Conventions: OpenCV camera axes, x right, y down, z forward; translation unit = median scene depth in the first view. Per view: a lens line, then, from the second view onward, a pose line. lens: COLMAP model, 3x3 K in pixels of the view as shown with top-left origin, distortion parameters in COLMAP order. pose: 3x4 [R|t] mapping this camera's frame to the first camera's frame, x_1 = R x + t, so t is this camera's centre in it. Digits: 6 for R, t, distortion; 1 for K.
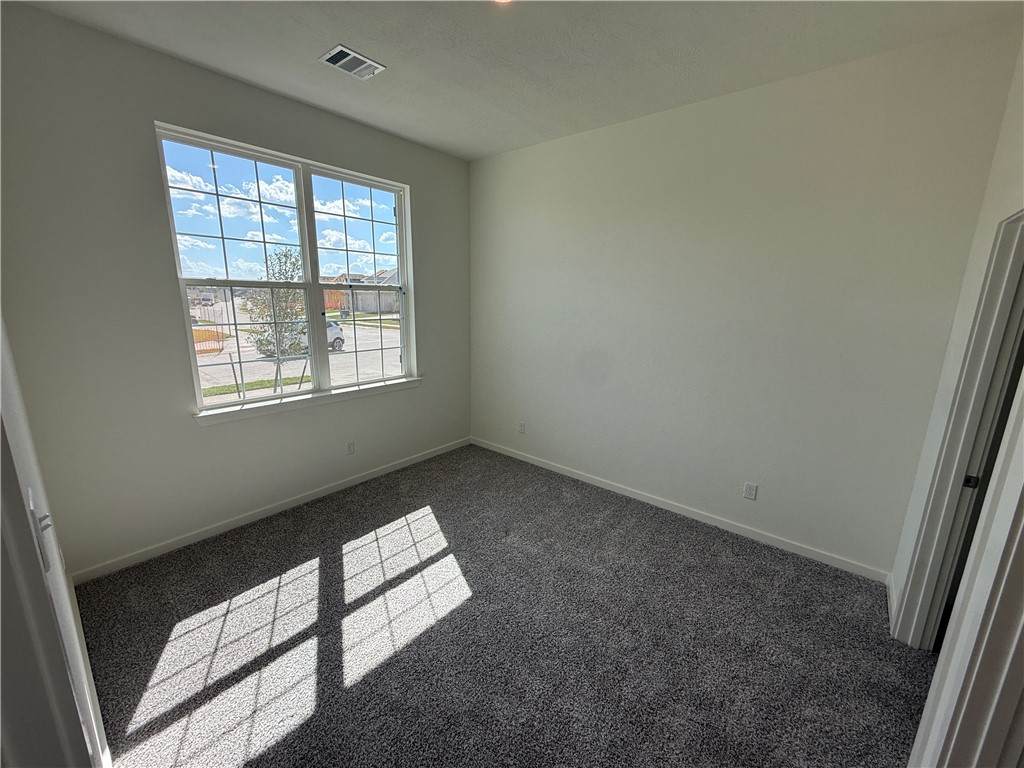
lens RADIAL K [[410.8, 0, 512.0], [0, 410.8, 384.0], [0, 0, 1]] dist [0.000202, -0.000215]
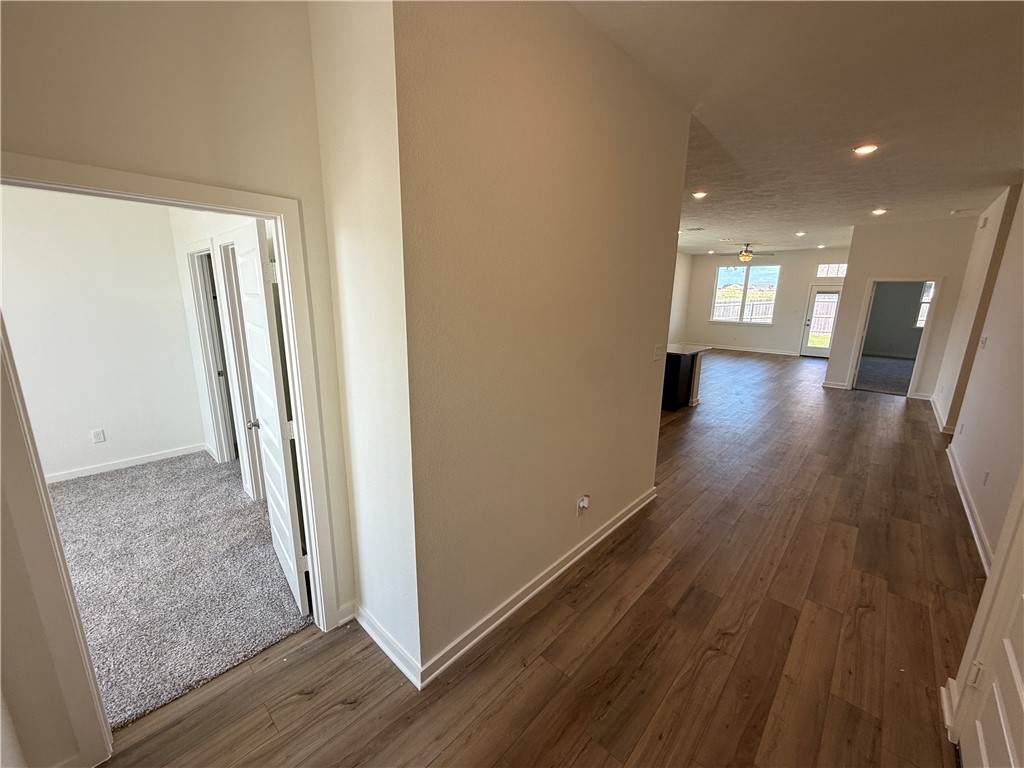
lens RADIAL K [[410.8, 0, 512.0], [0, 410.8, 384.0], [0, 0, 1]] dist [0.000202, -0.000215]
pose [[0.047792, -0.239090, 0.969821, -0.727835], [0.198634, 0.953813, 0.225355, 0.085342], [-0.978908, 0.181869, 0.093076, -0.549258]]
